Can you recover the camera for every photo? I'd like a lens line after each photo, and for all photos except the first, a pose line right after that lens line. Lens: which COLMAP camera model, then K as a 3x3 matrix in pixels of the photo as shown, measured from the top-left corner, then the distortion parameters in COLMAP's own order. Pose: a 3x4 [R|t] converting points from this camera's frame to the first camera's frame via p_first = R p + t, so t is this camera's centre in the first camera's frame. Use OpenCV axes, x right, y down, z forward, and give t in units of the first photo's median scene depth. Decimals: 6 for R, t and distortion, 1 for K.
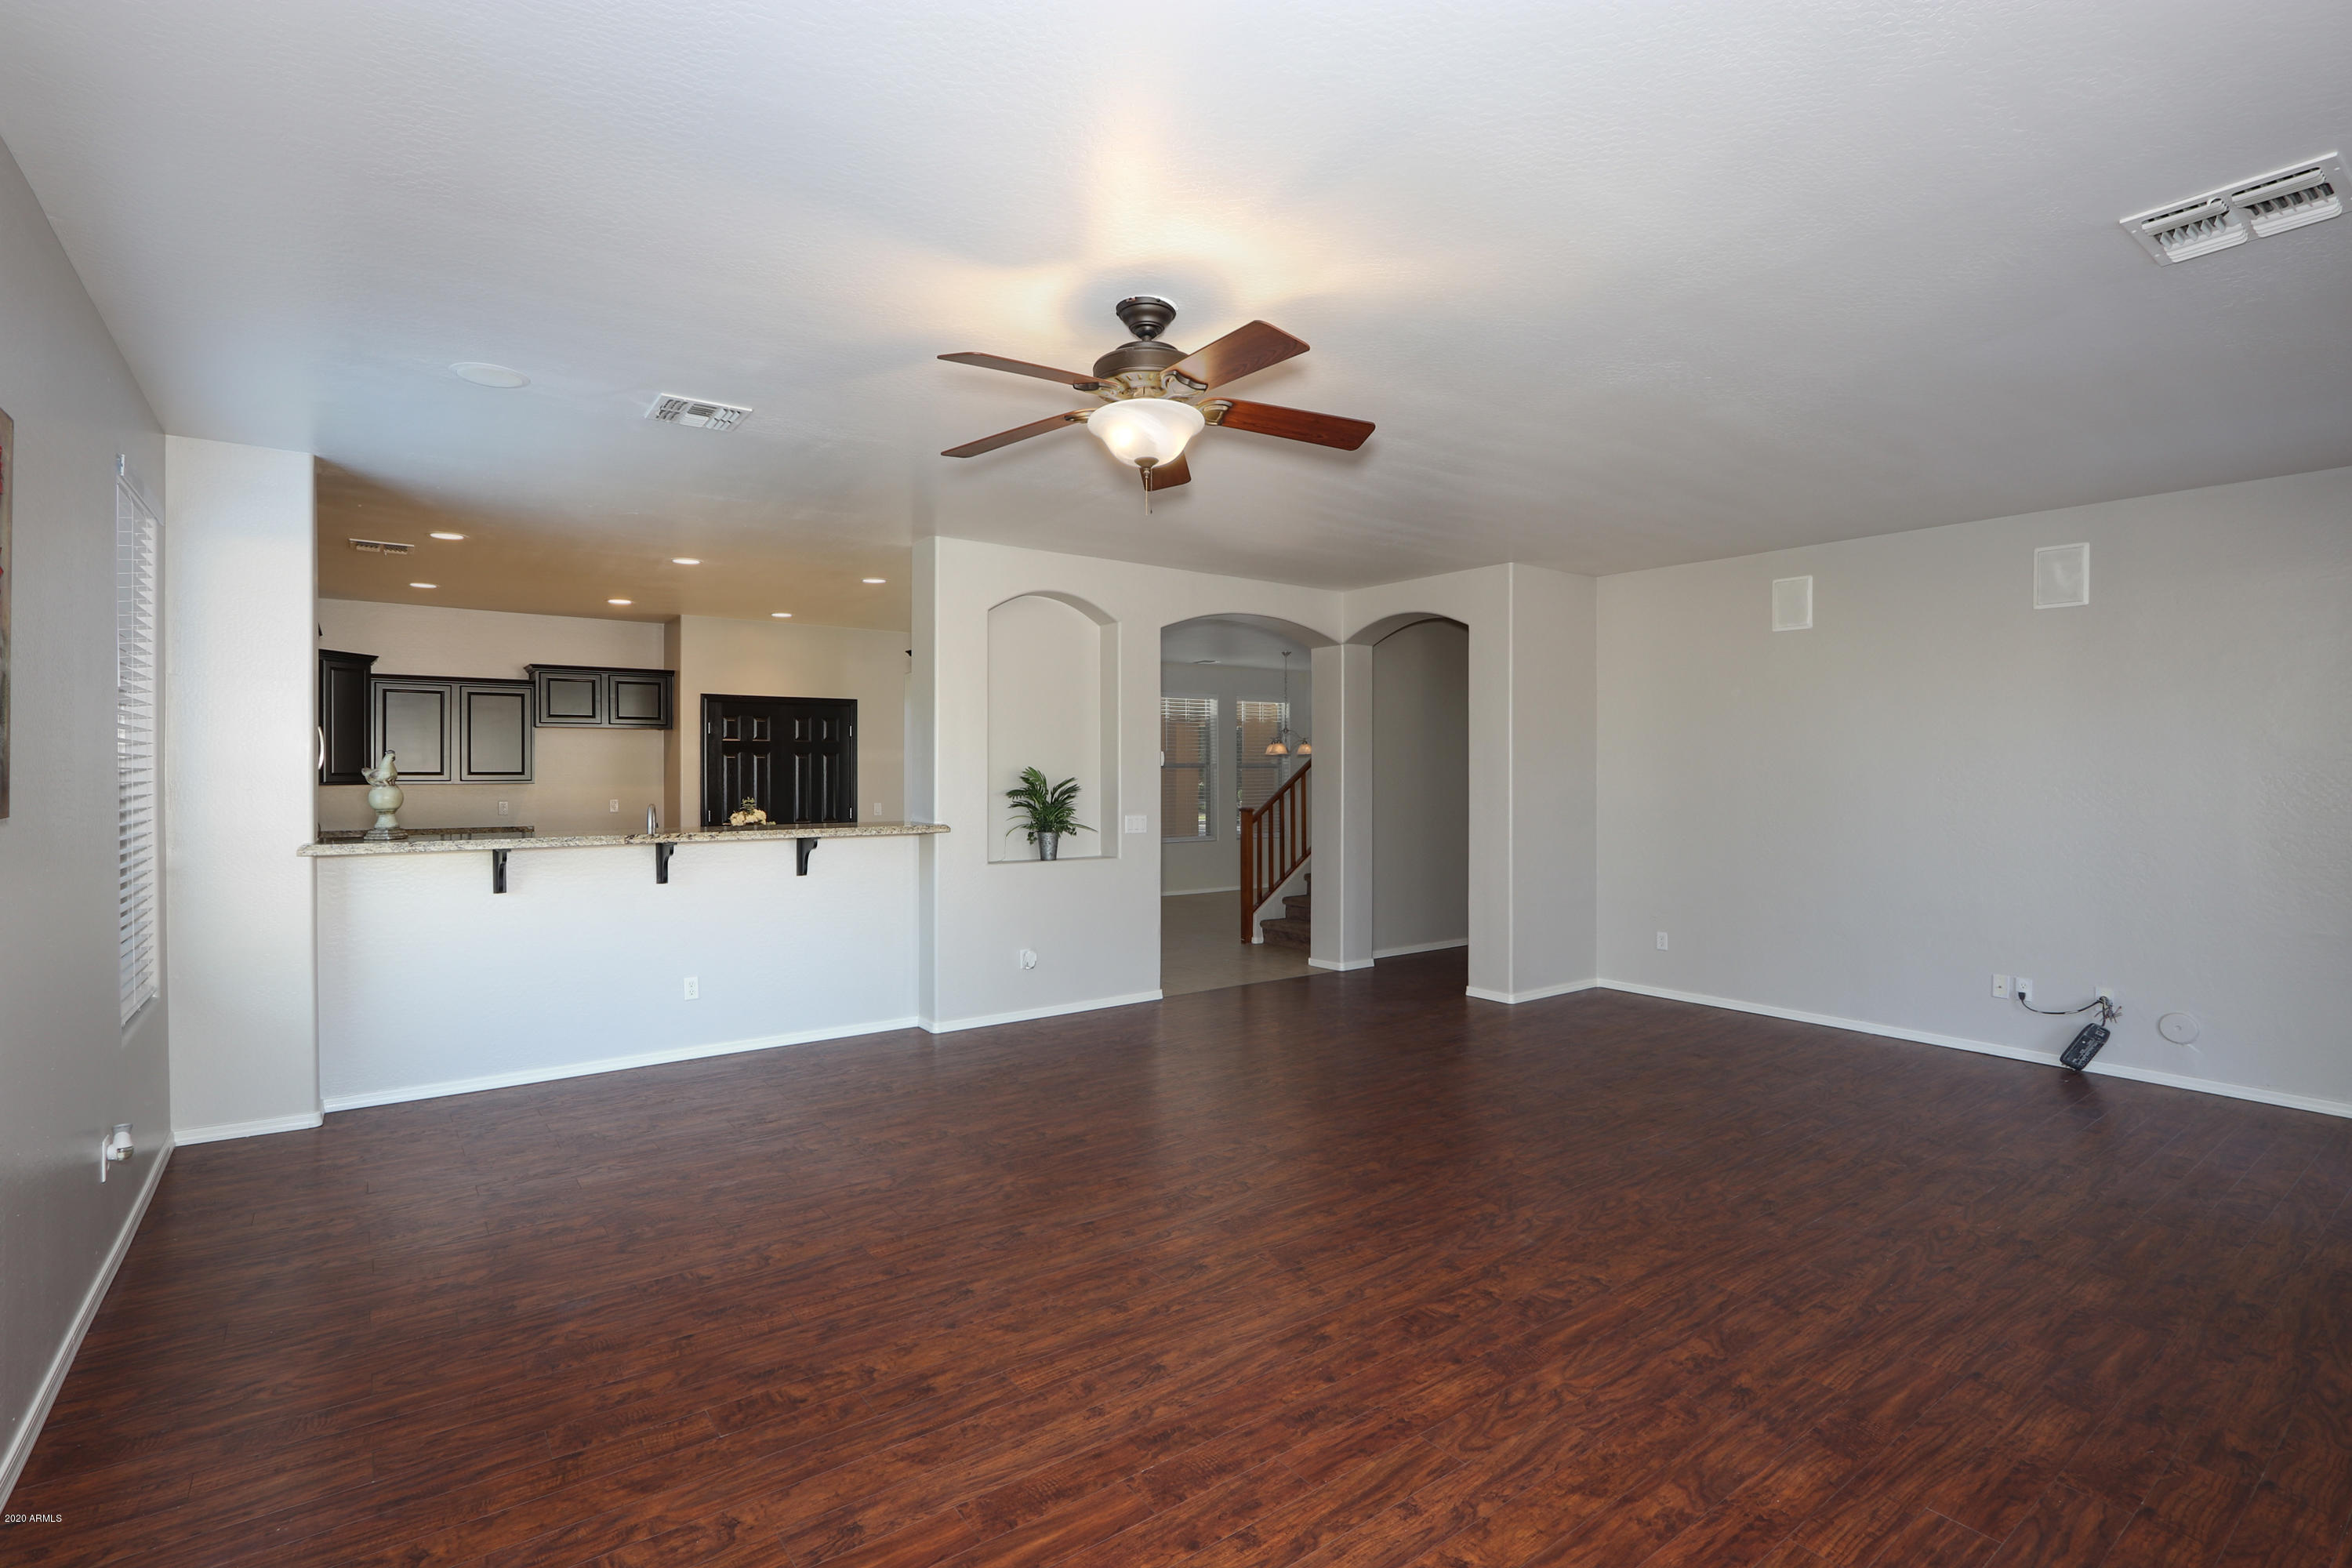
lens RADIAL K [[1090.3, 0, 1154.2], [0, 1090.3, 773.5], [0, 0, 1]] dist [-0.015502, -0.000183]
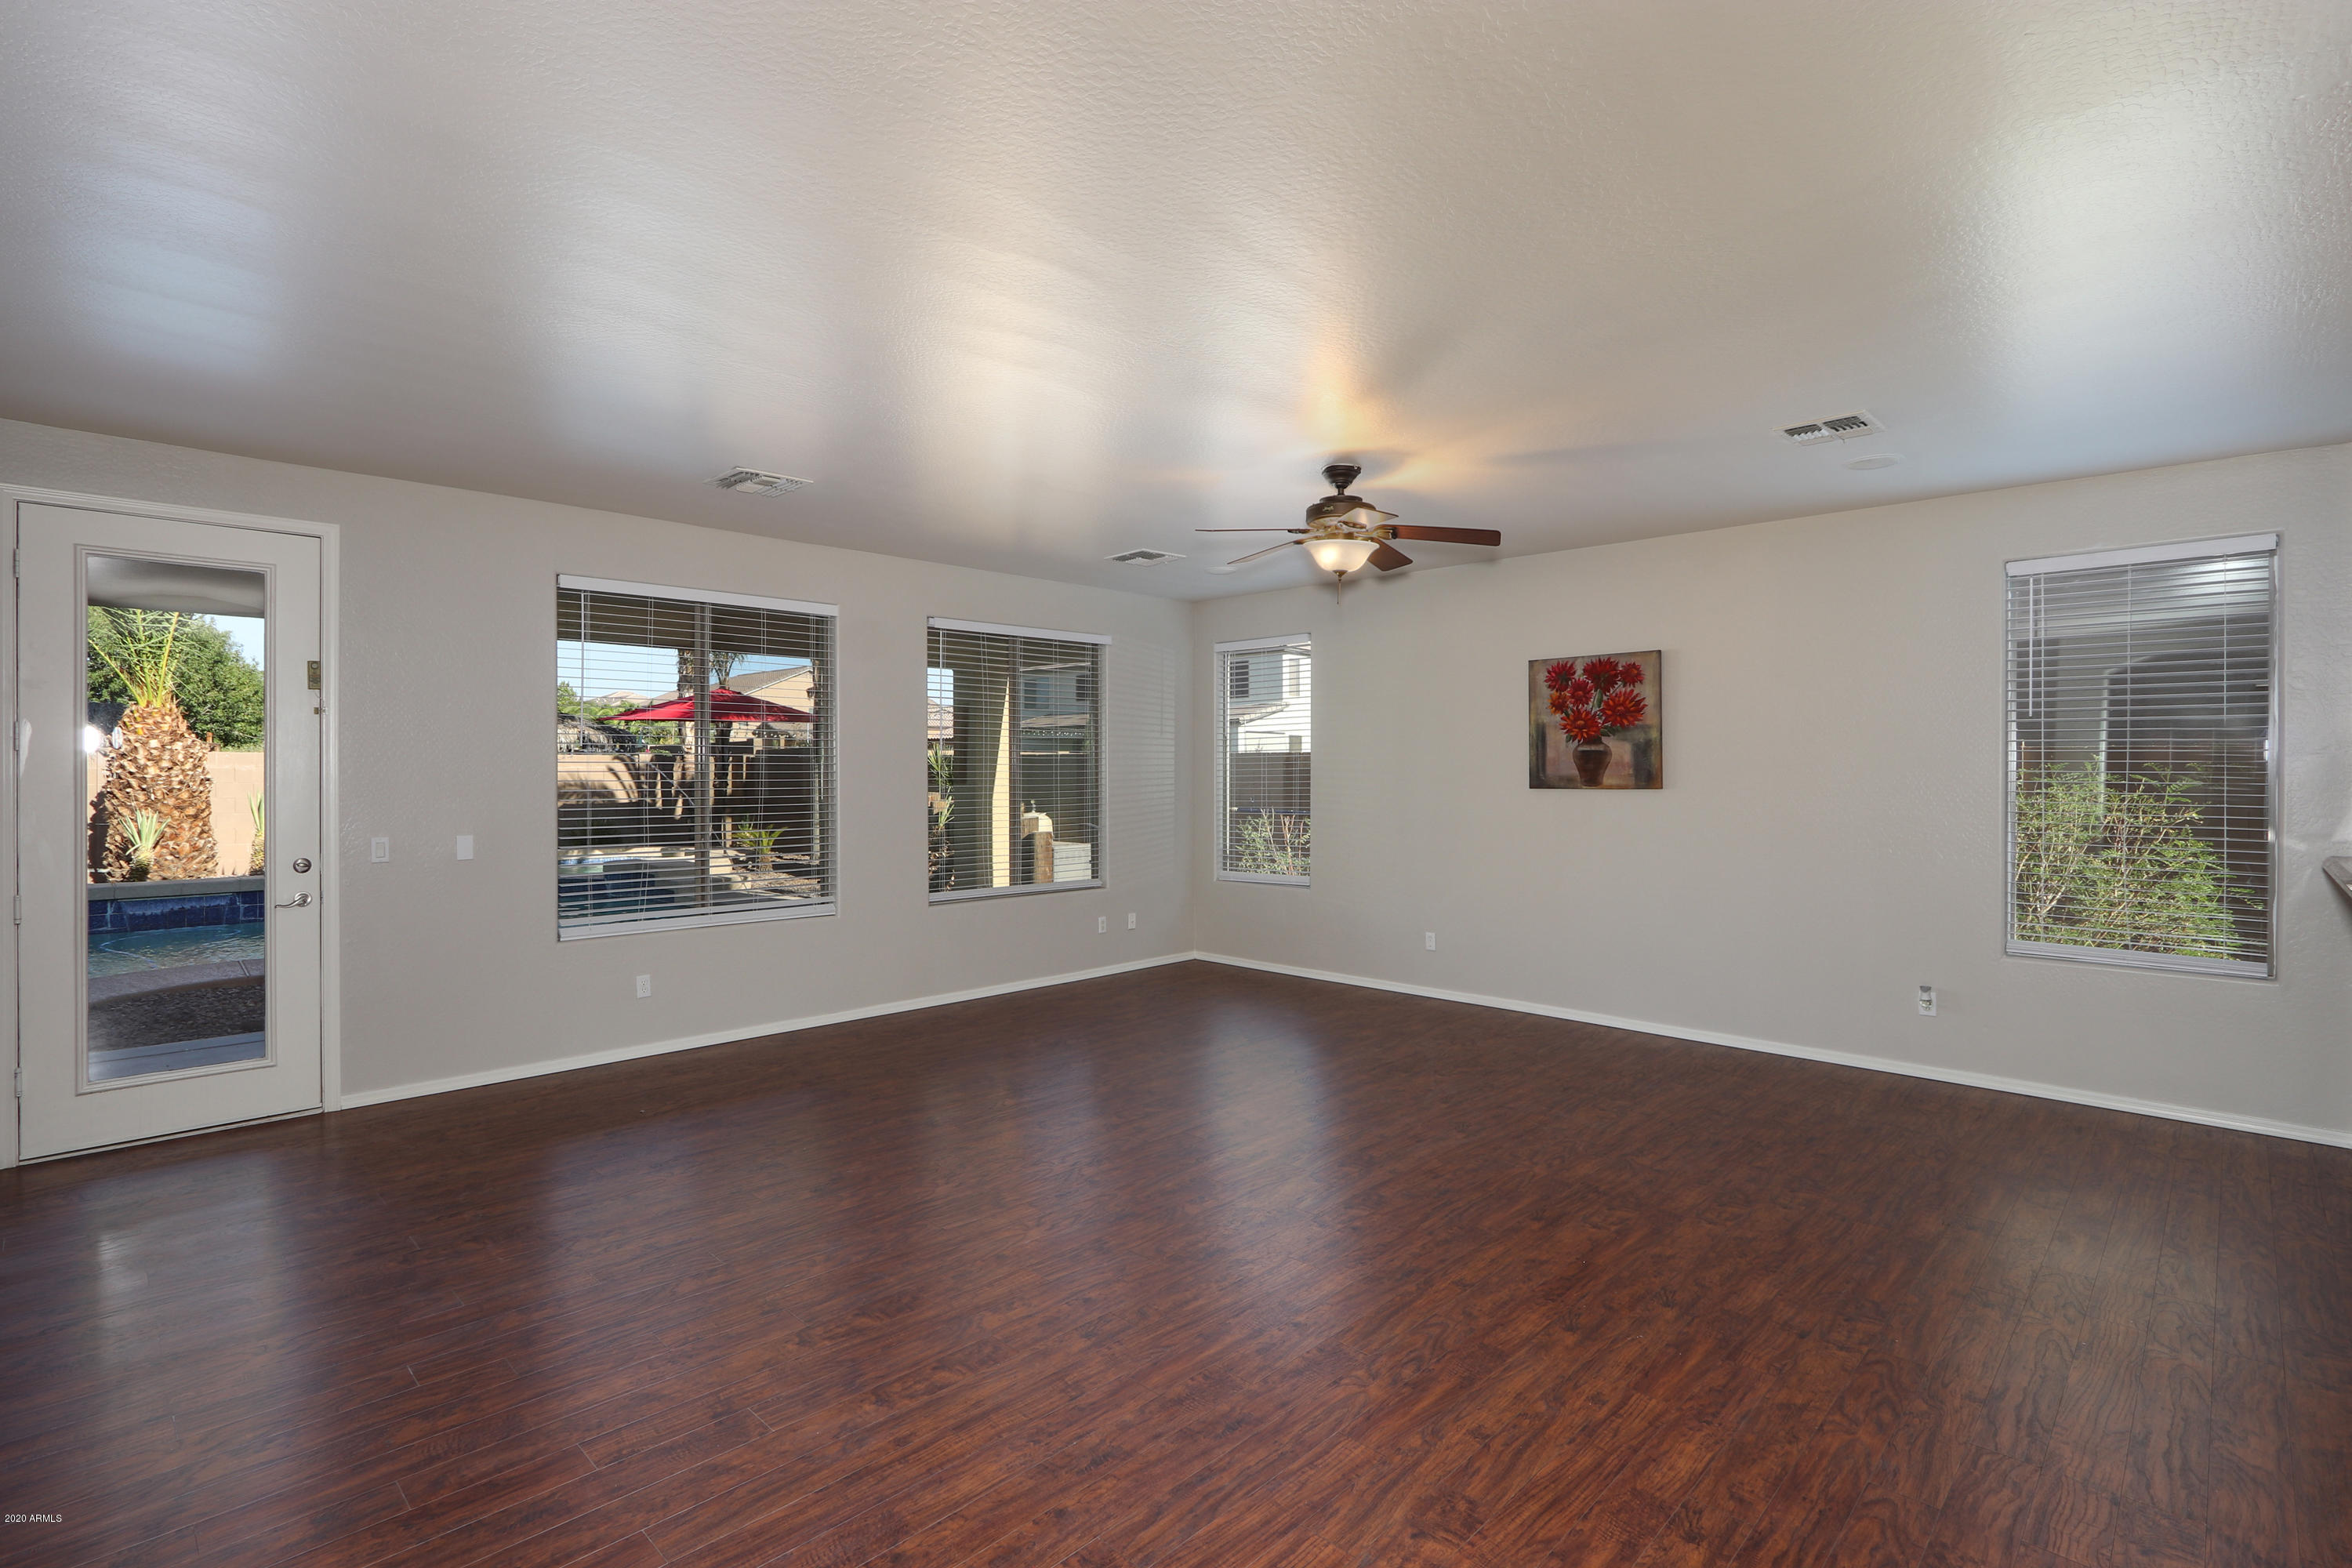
lens RADIAL K [[1103.8, 0, 1154.1], [0, 1103.8, 775.2], [0, 0, 1]] dist [-0.013224, 0.000715]
pose [[-0.987844, -0.002705, -0.155424, 0.355616], [-0.003405, 0.999985, 0.004234, -0.005061], [0.155410, 0.004711, -0.987839, 1.792769]]
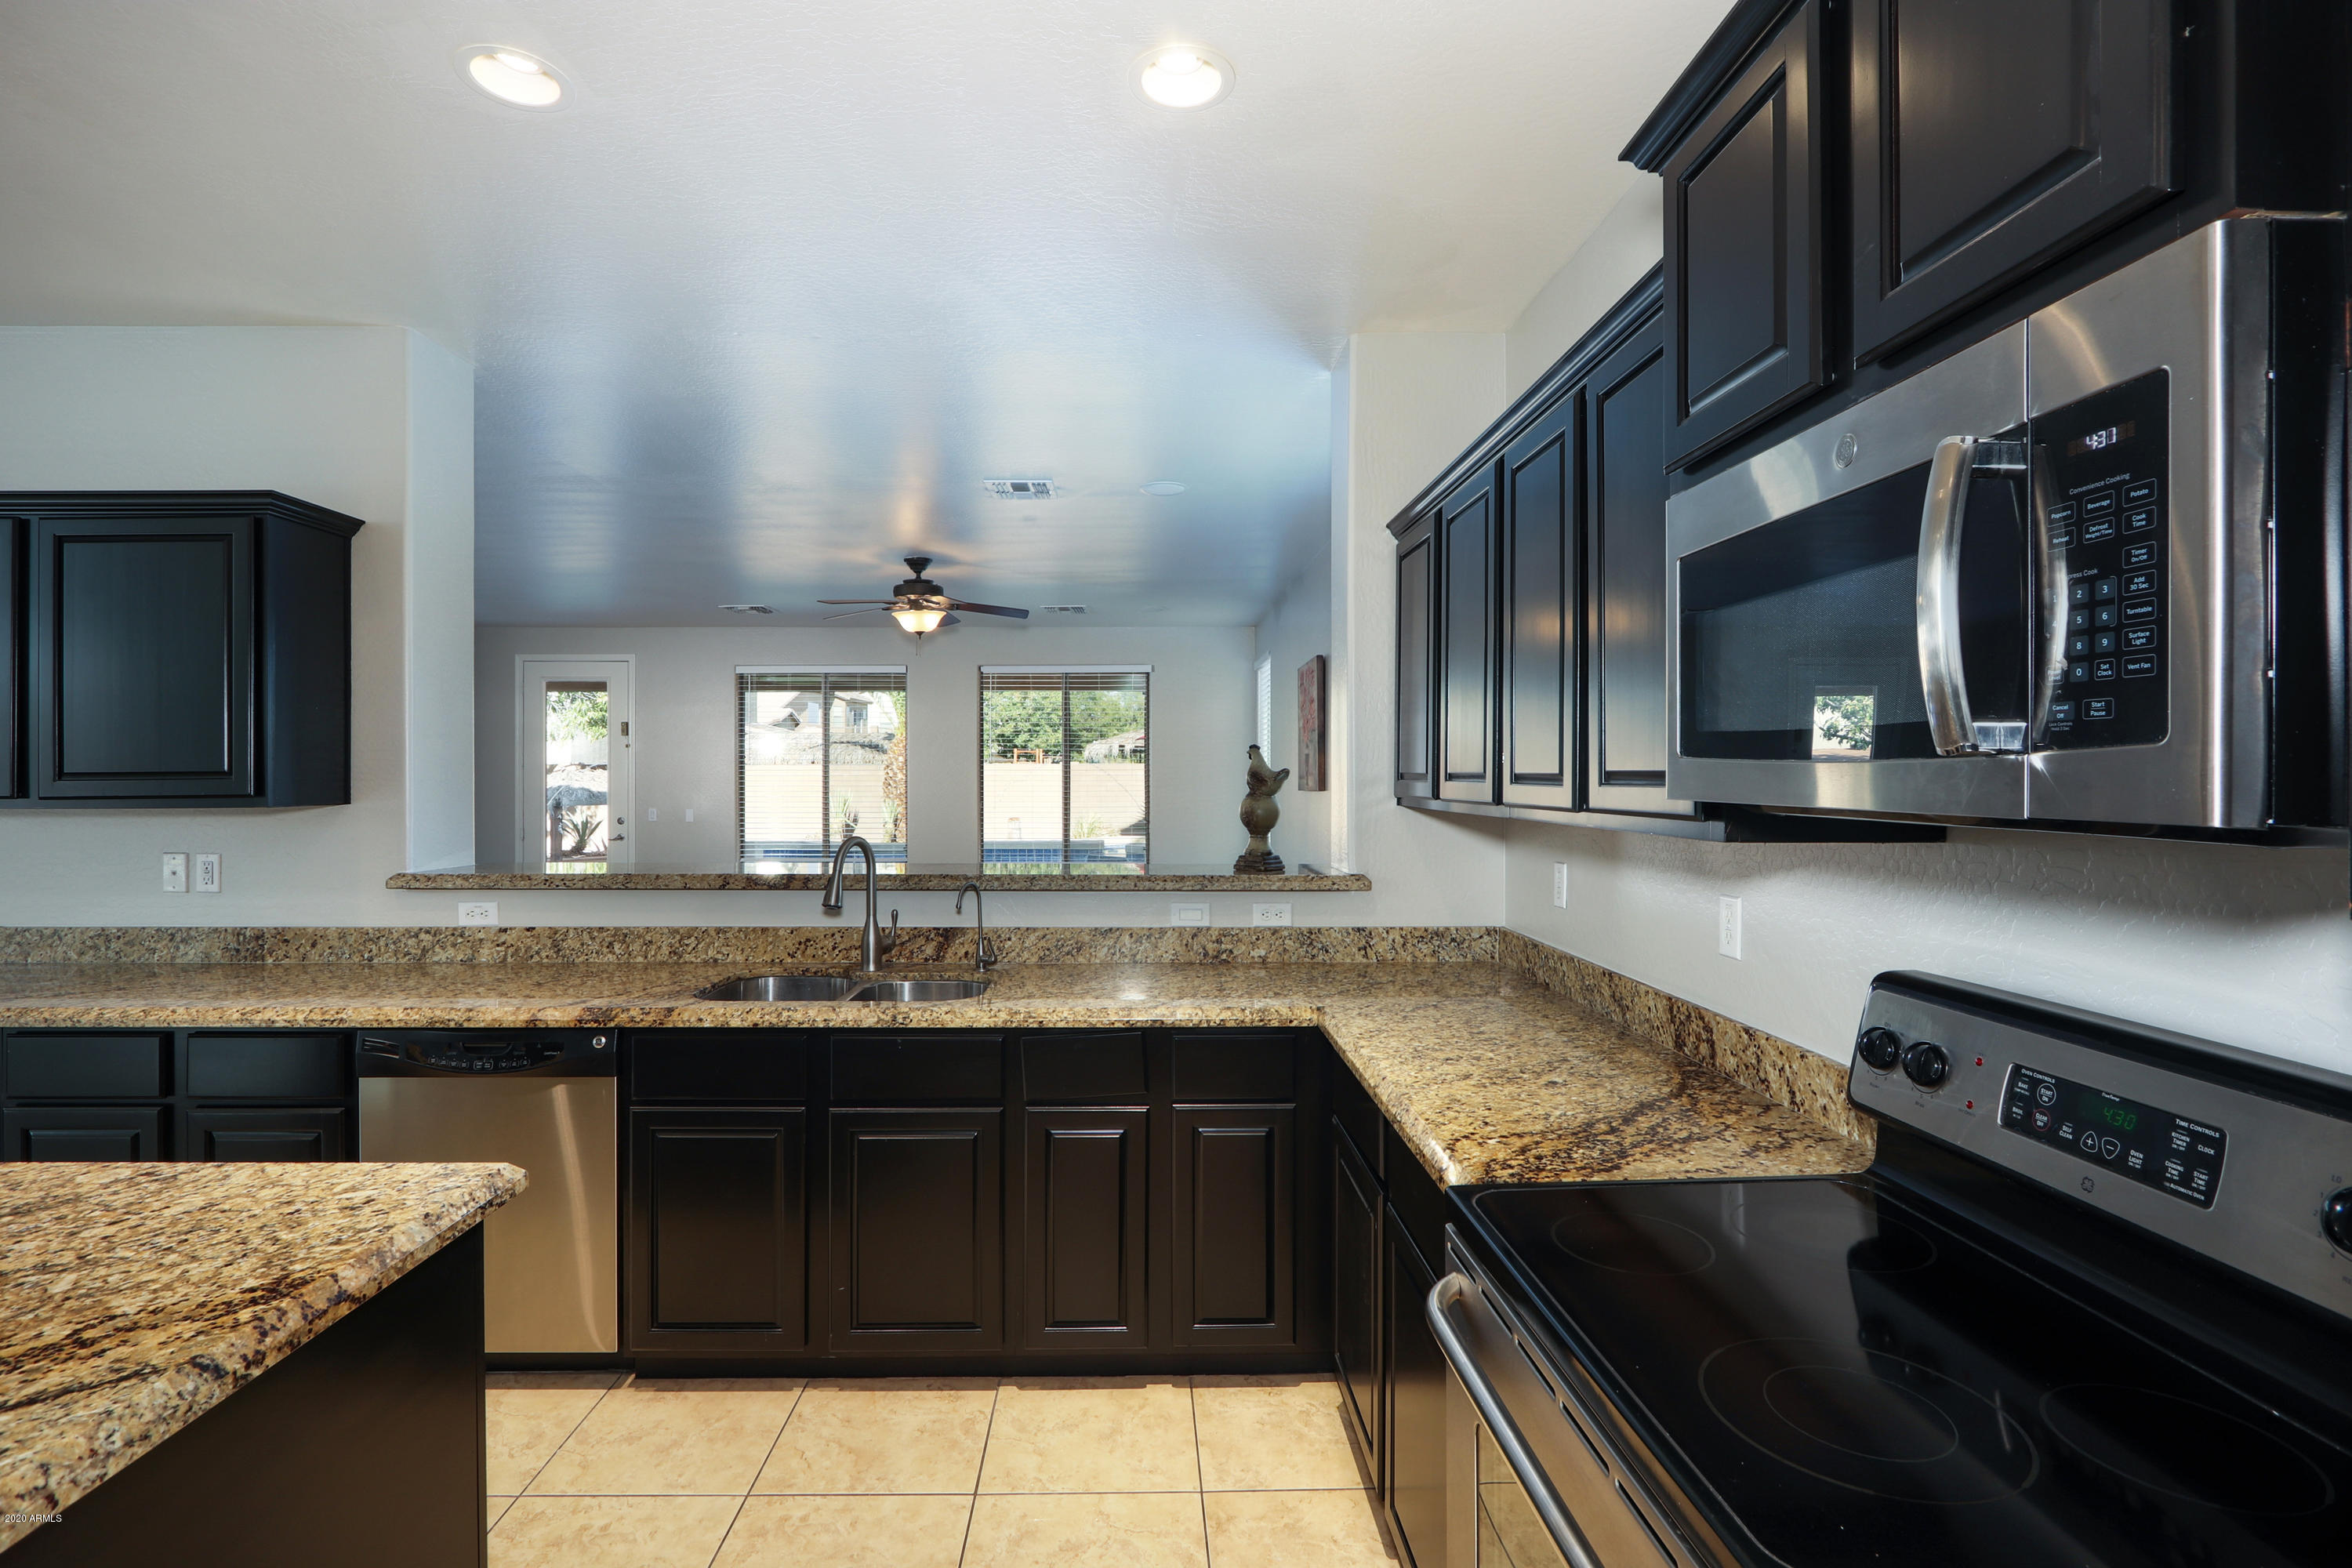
lens RADIAL K [[1111.5, 0, 1154.3], [0, 1111.5, 778.6], [0, 0, 1]] dist [-0.009347, 0.000353]
pose [[-0.817955, -0.001189, 0.575281, -1.195211], [0.001382, 0.999991, 0.004030, -0.003266], [-0.575281, 0.004091, -0.817946, 1.824304]]
